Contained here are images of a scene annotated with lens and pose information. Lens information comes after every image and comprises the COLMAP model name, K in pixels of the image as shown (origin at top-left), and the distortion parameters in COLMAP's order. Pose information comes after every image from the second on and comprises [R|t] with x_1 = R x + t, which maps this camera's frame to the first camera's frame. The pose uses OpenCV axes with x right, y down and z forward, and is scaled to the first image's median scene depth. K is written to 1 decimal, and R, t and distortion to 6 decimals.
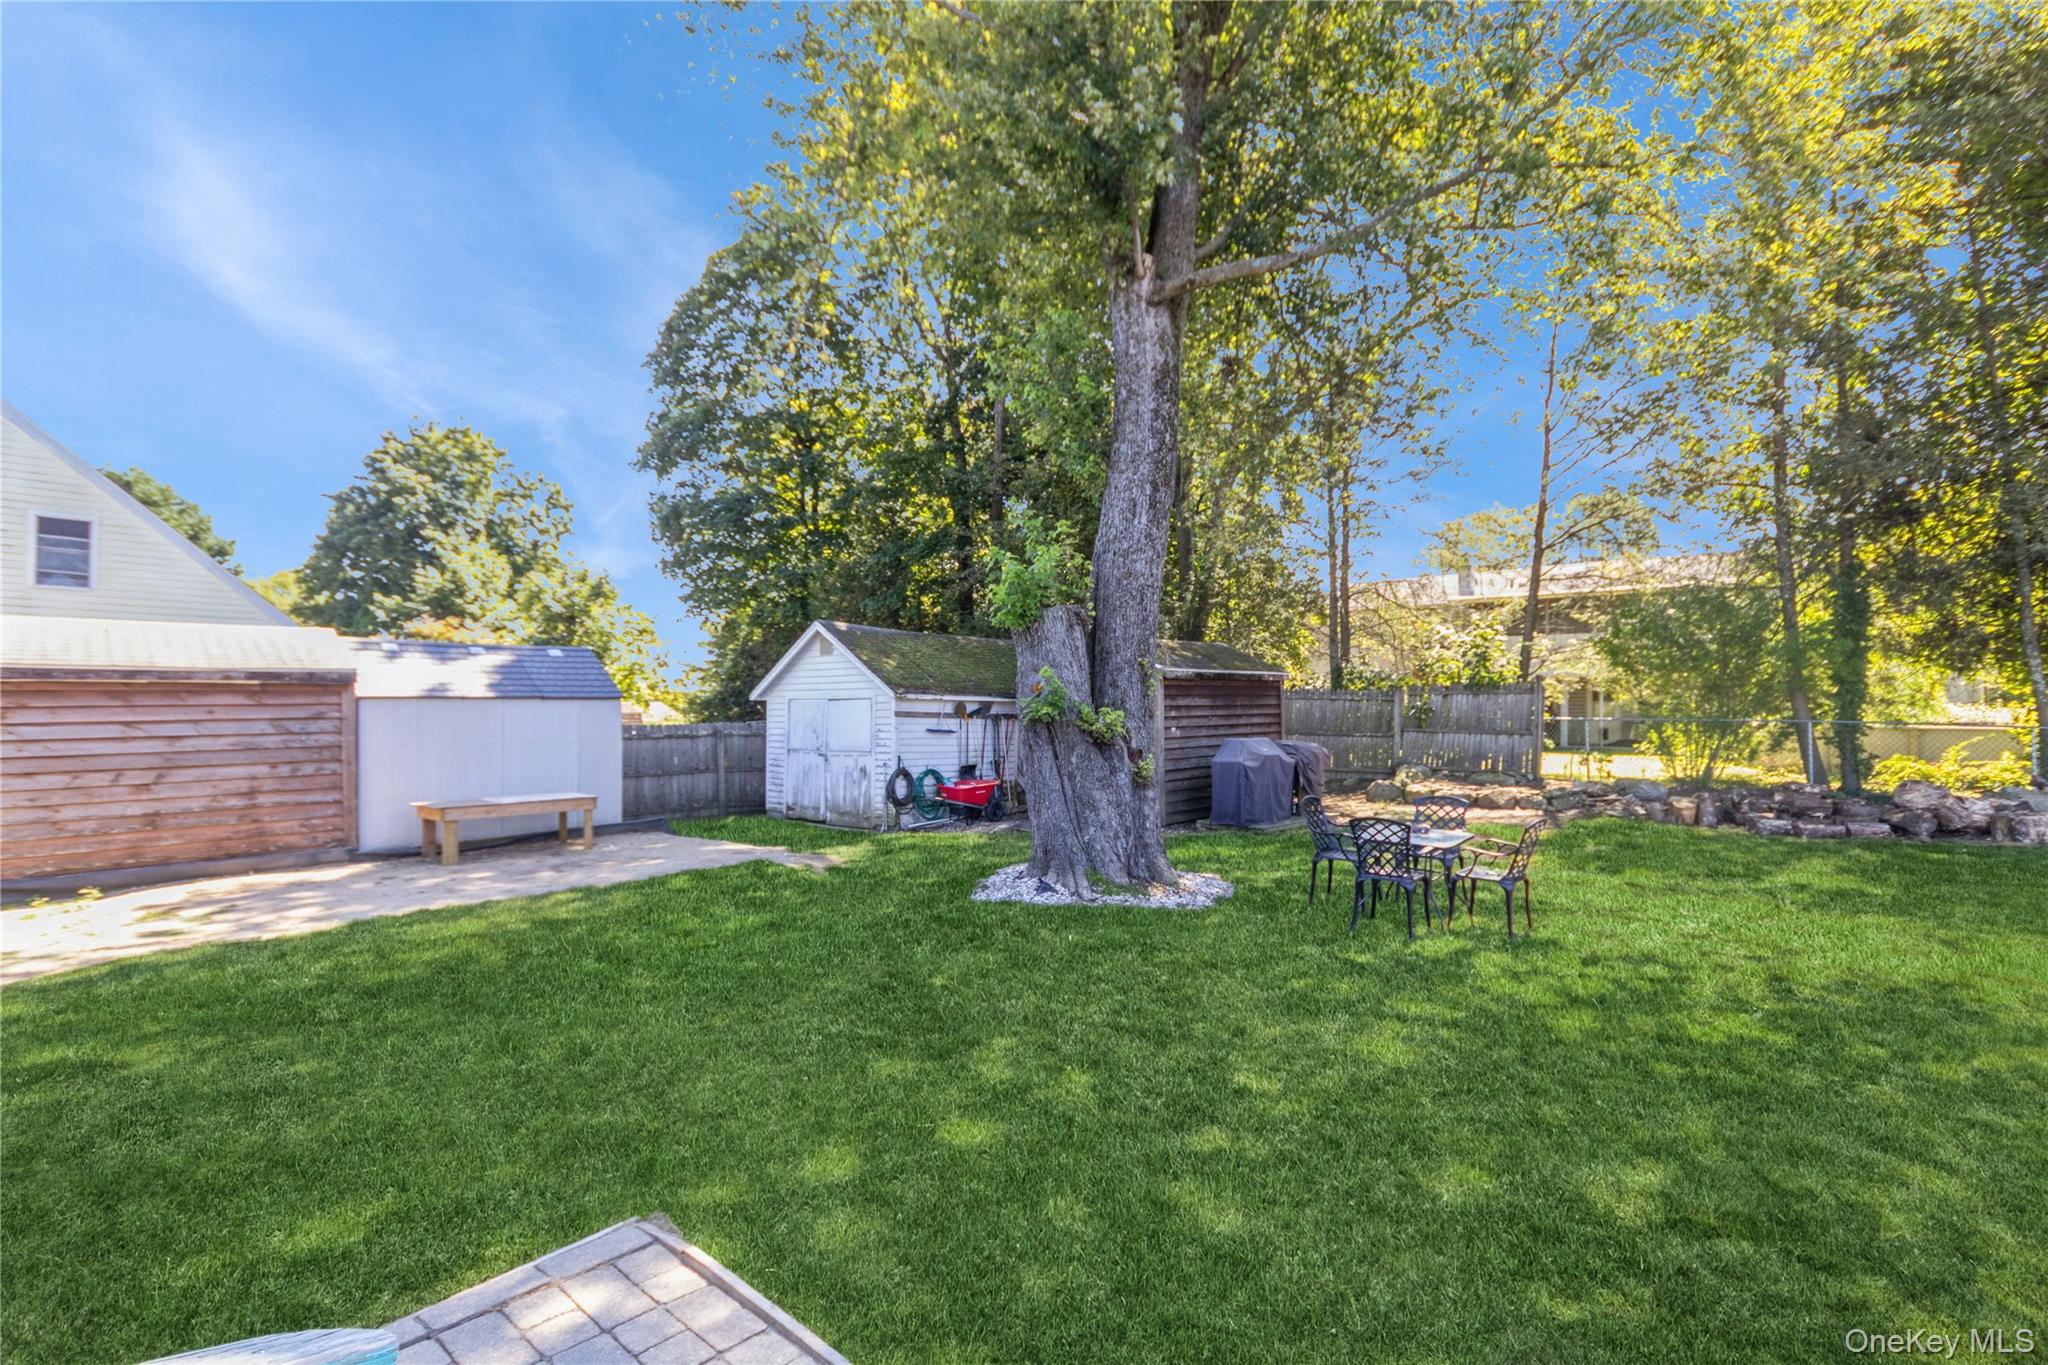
lens RADIAL K [[925.9, 0, 1031.1], [0, 925.9, 699.1], [0, 0, 1]] dist [-0.000924, -0.001334]
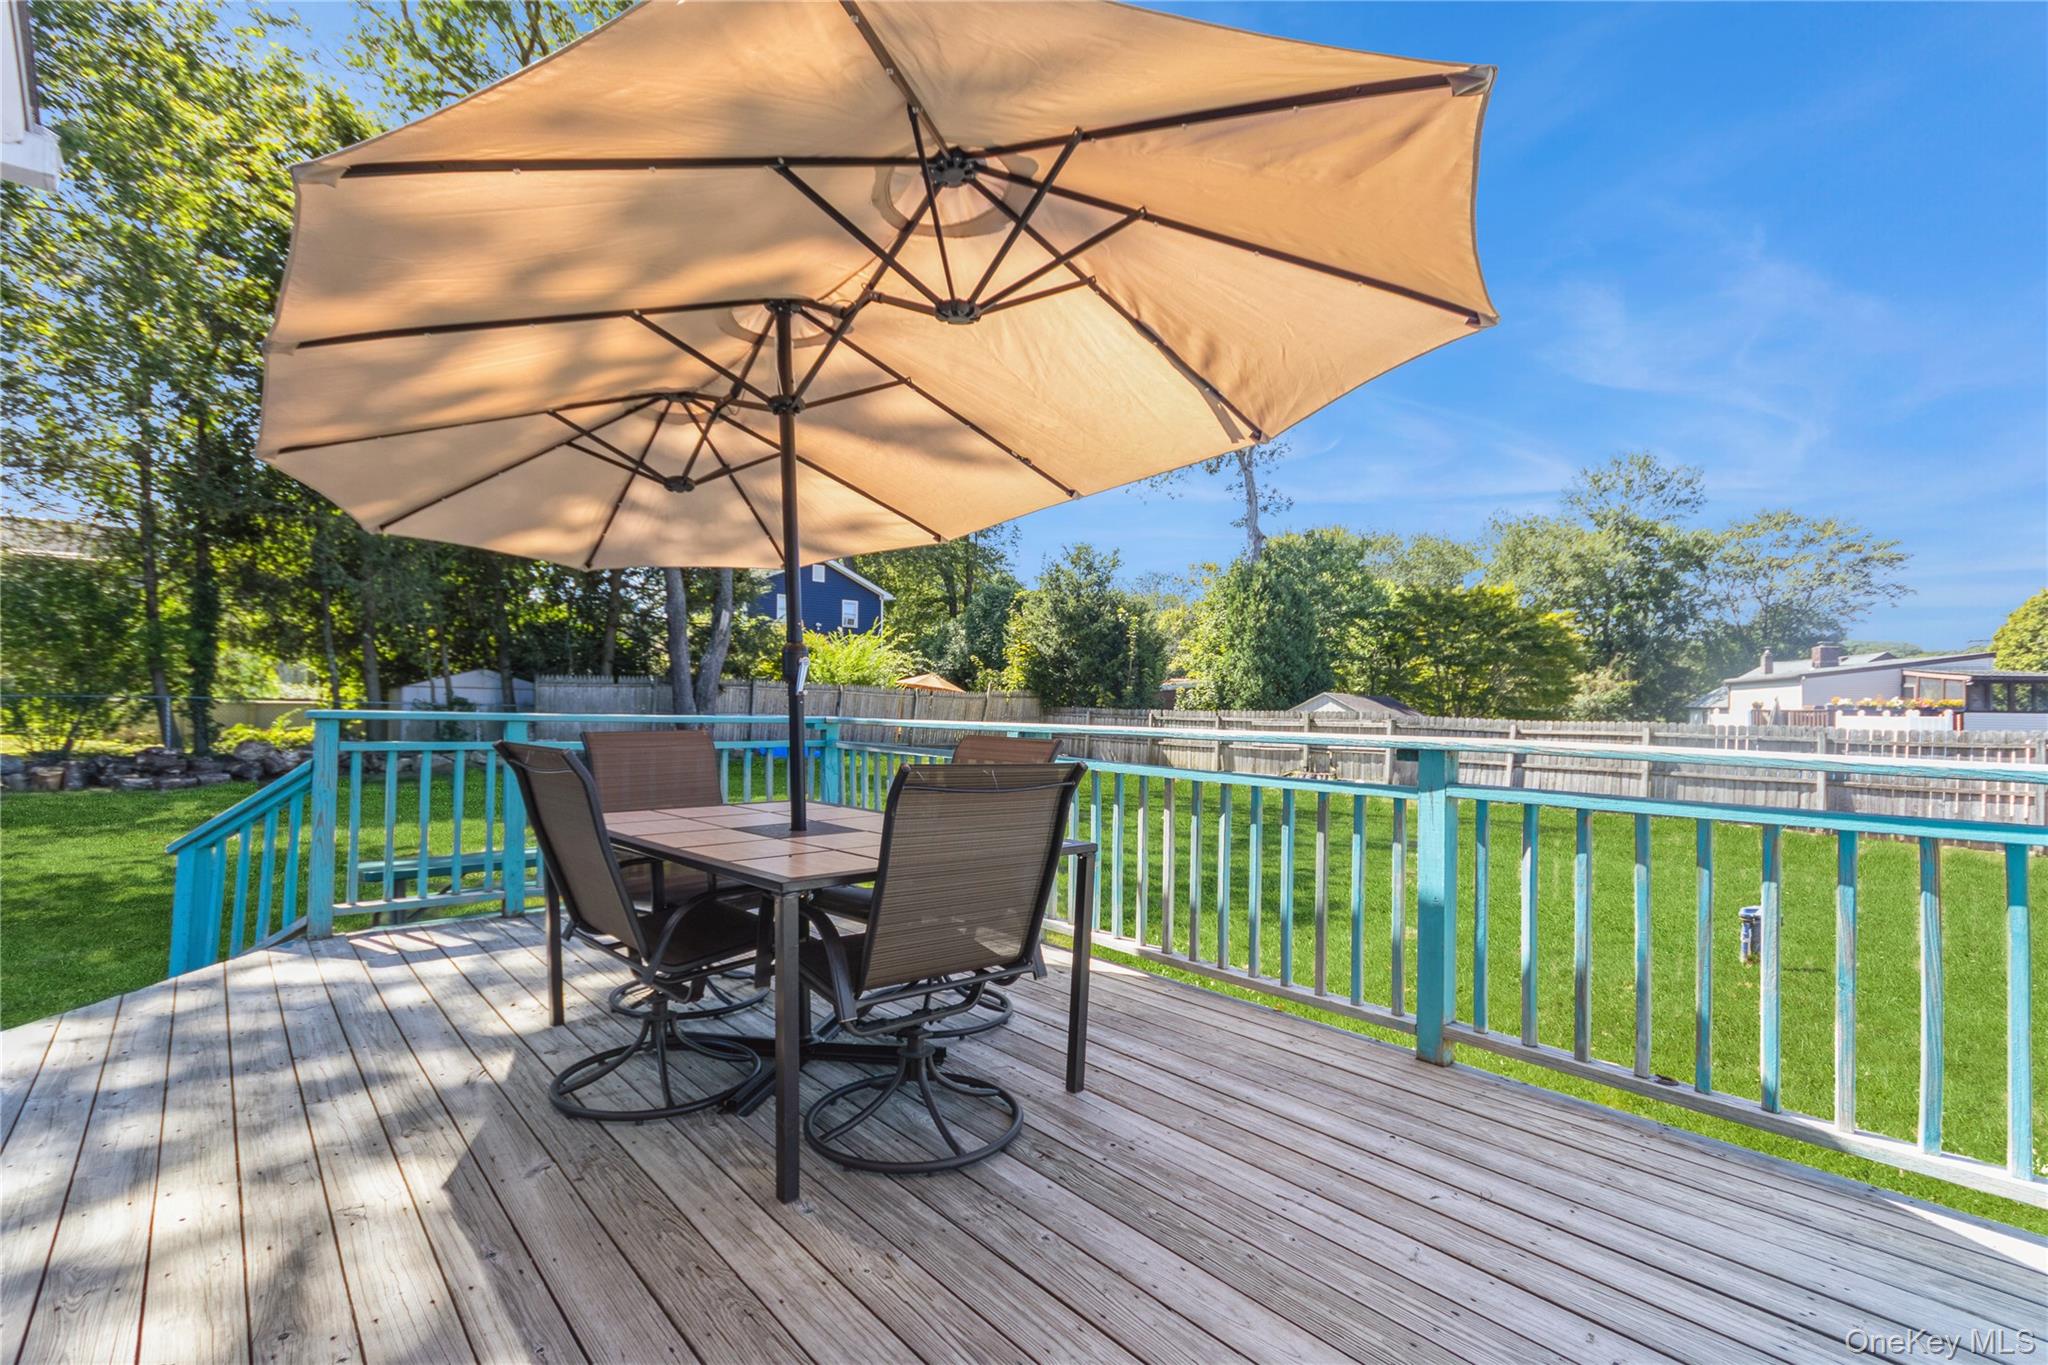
lens RADIAL K [[946.9, 0, 1028.1], [0, 946.9, 691.9], [0, 0, 1]] dist [0.003456, 0.000548]
pose [[0.129034, 0.004685, 0.991629, -0.205486], [-0.020811, 0.999781, -0.002015, -0.002904], [-0.991422, -0.020377, 0.129103, -0.230541]]
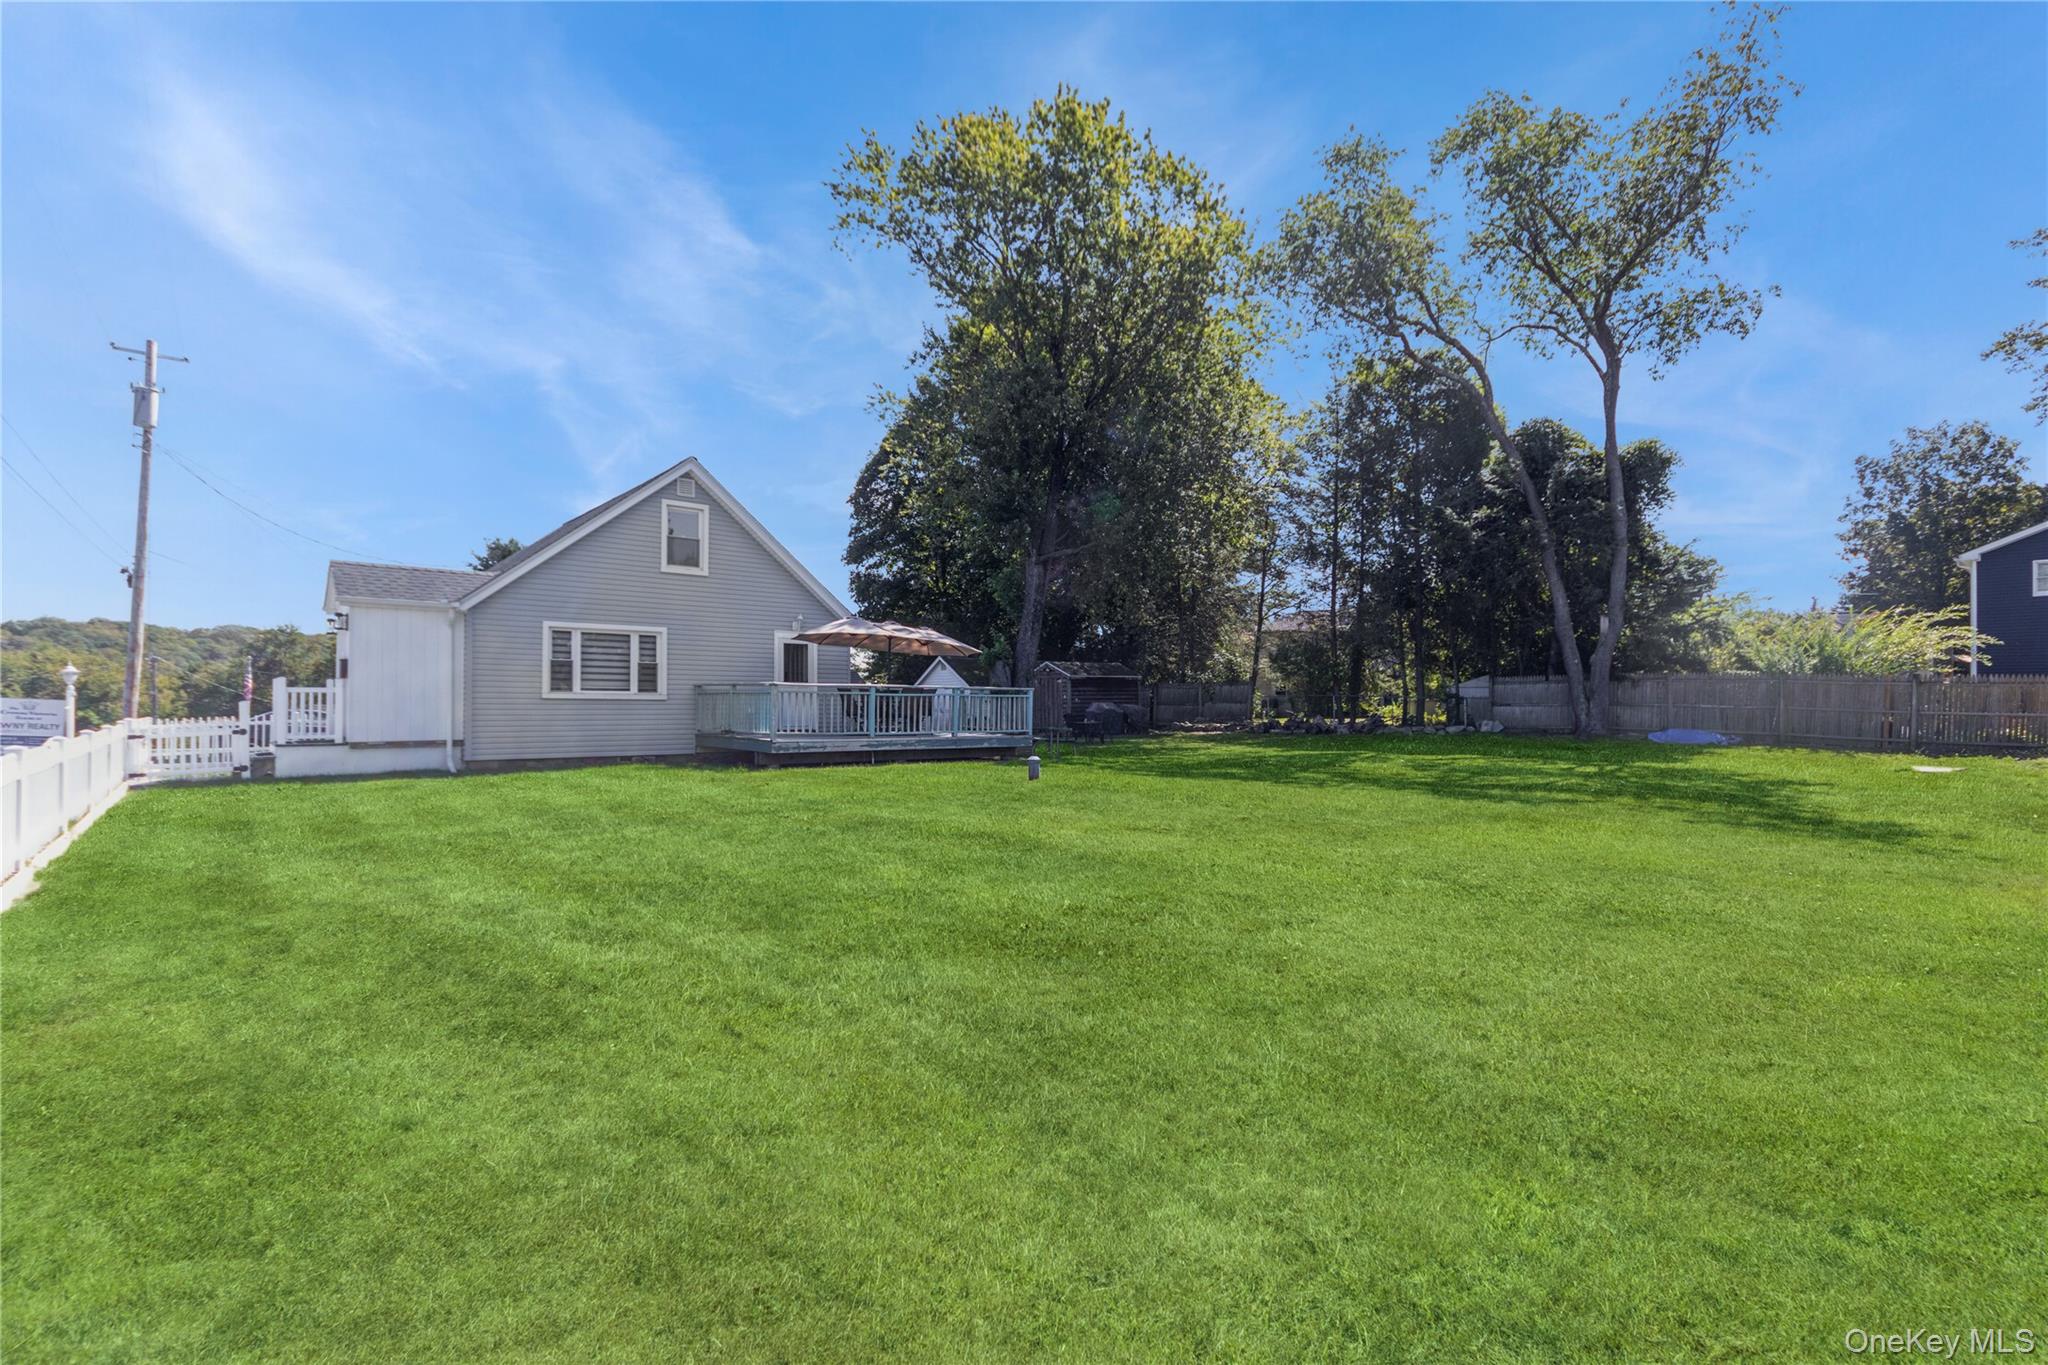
lens RADIAL K [[893.1, 0, 1036.0], [0, 893.1, 725.1], [0, 0, 1]] dist [0.001711, -0.000053]
pose [[0.989047, 0.001374, -0.147593, 0.409739], [0.003478, 0.999462, 0.032606, 0.021708], [0.147559, -0.032762, 0.988511, -1.389703]]
